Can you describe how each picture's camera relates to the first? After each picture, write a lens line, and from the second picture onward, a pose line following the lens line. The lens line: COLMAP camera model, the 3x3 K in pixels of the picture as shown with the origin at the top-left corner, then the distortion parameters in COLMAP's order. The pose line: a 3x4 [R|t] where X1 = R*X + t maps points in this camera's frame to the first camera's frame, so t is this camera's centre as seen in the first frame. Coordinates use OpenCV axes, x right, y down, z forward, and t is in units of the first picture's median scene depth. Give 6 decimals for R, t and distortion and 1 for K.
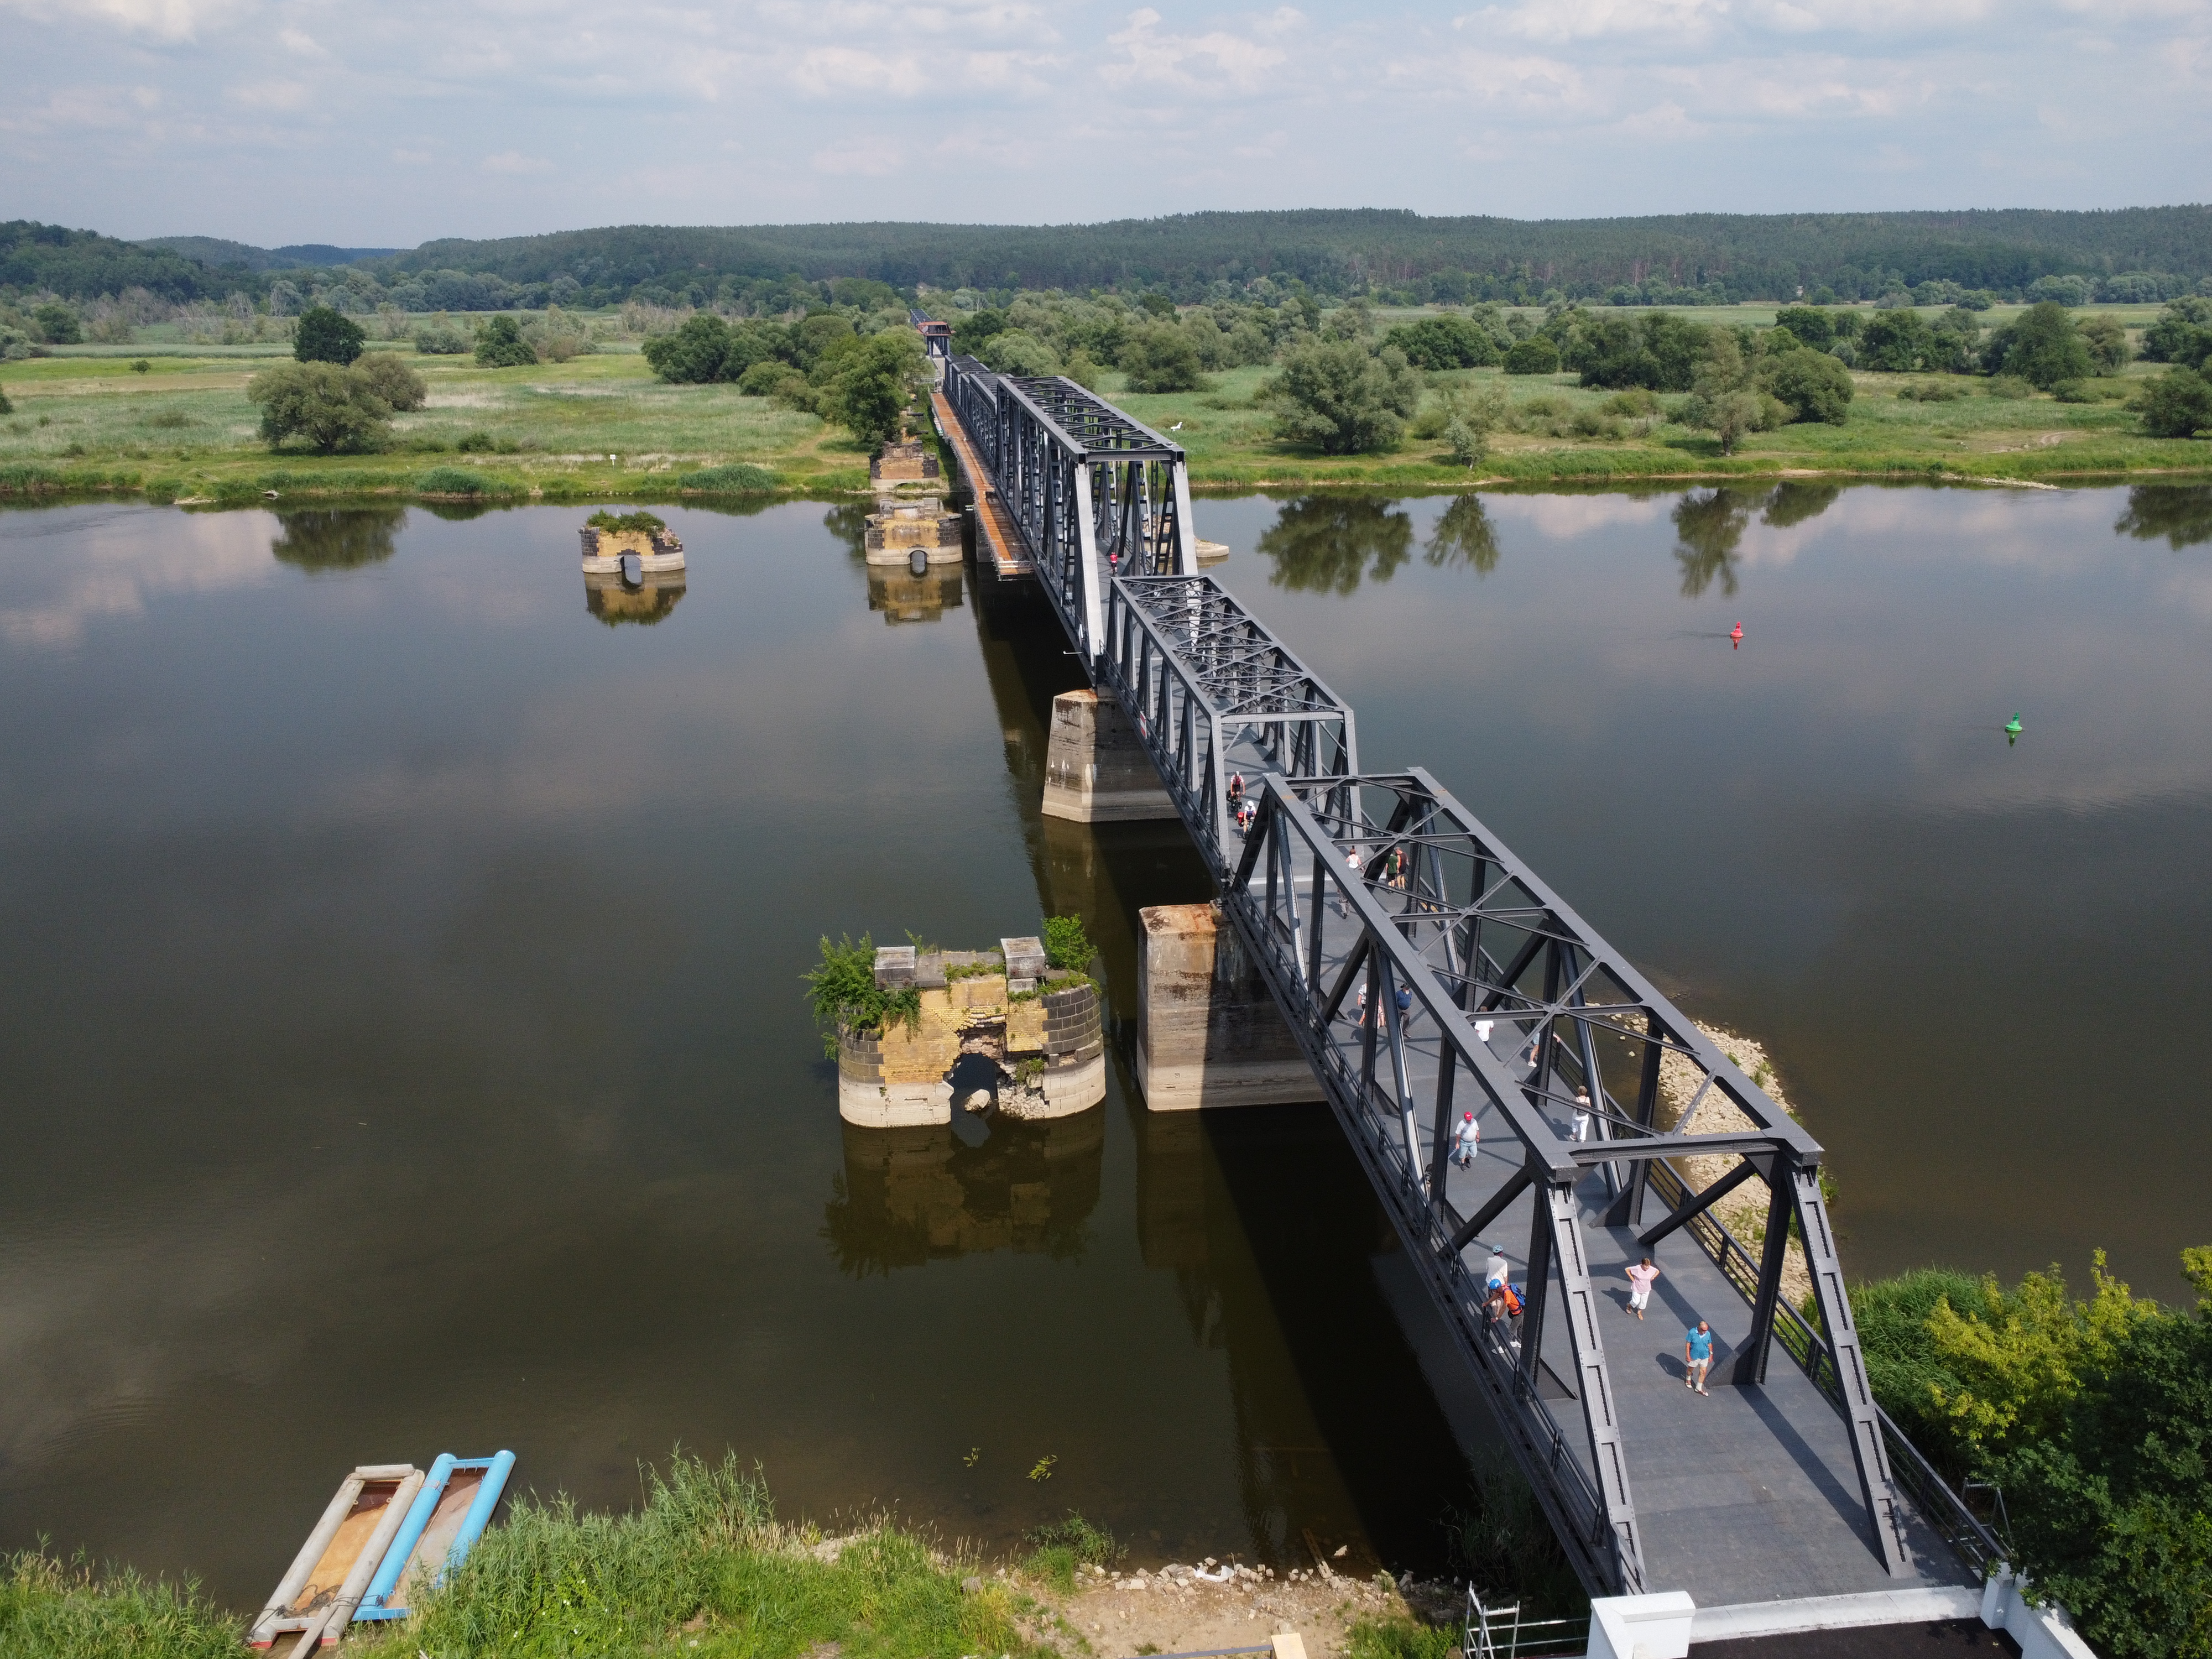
lens RADIAL K [[1638.9, 0, 1106.0], [0, 1638.9, 829.5], [0, 0, 1]] dist [-0.002025, 0.003039]
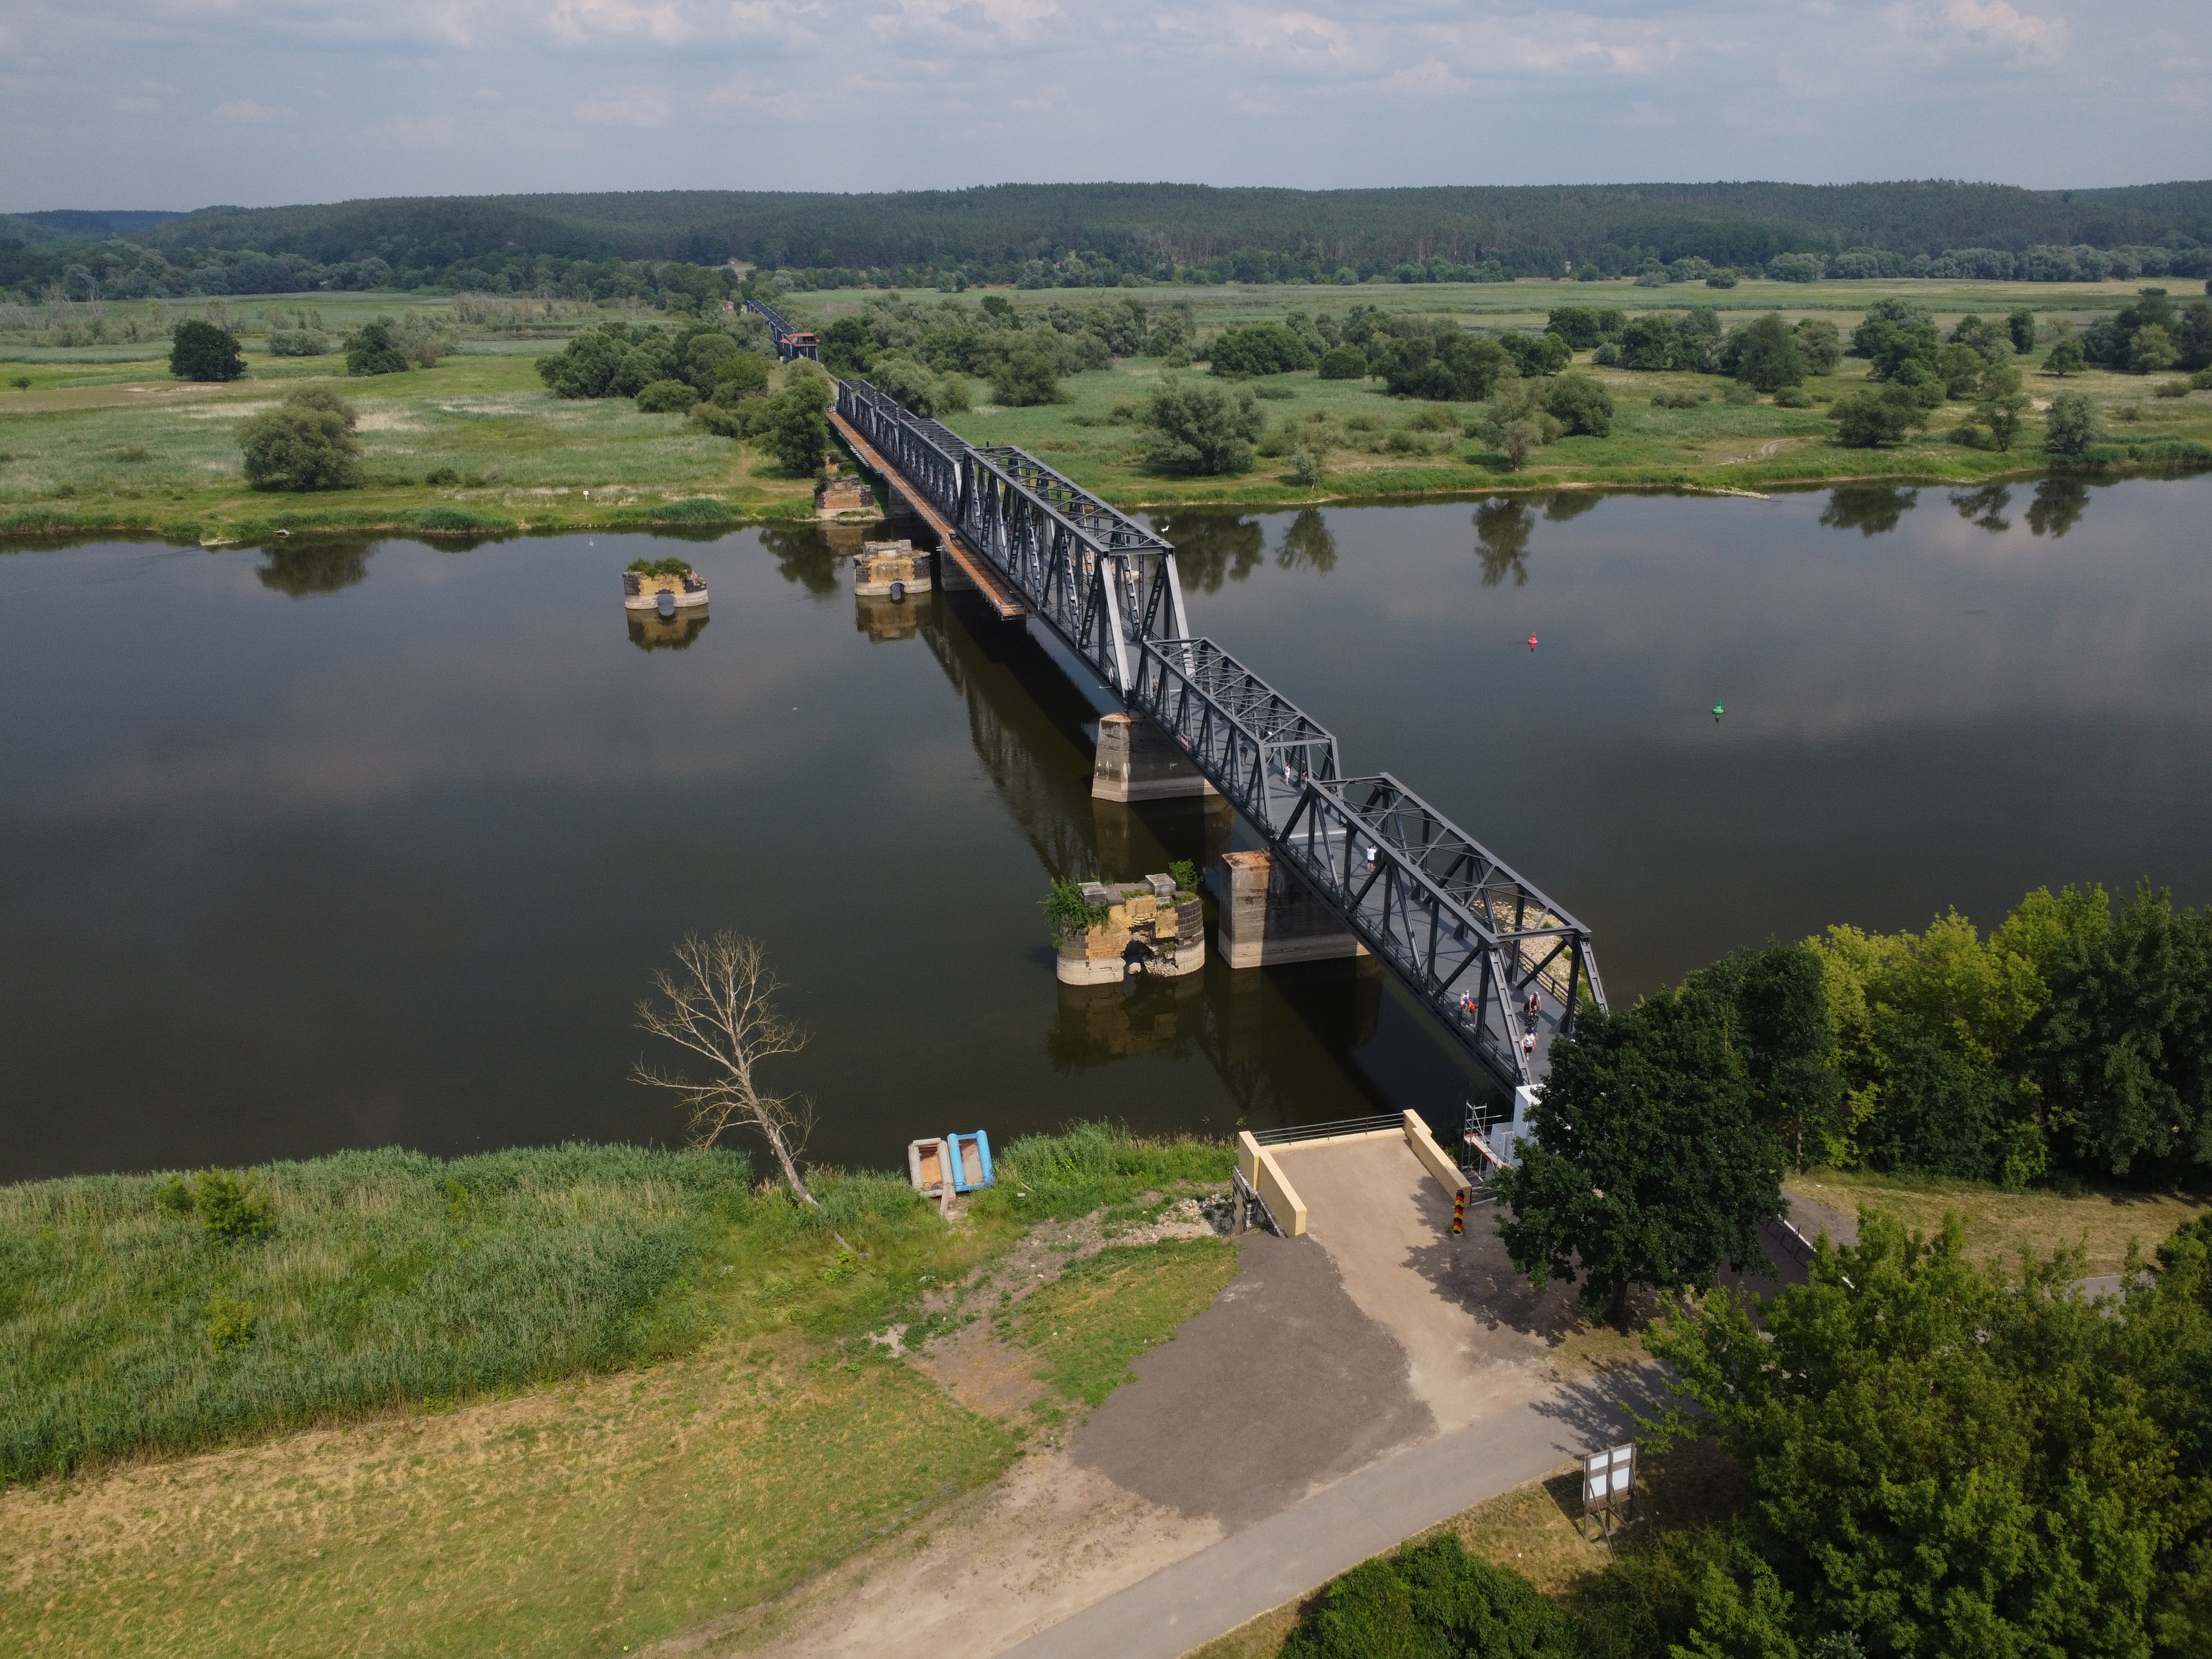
lens RADIAL K [[1638.9, 0, 1106.0], [0, 1638.9, 829.5], [0, 0, 1]] dist [-0.002025, 0.003039]
pose [[0.992429, -0.042292, 0.115309, -0.076454], [0.039269, 0.998826, 0.028371, -0.008477], [-0.116373, -0.023628, 0.992924, -0.183752]]
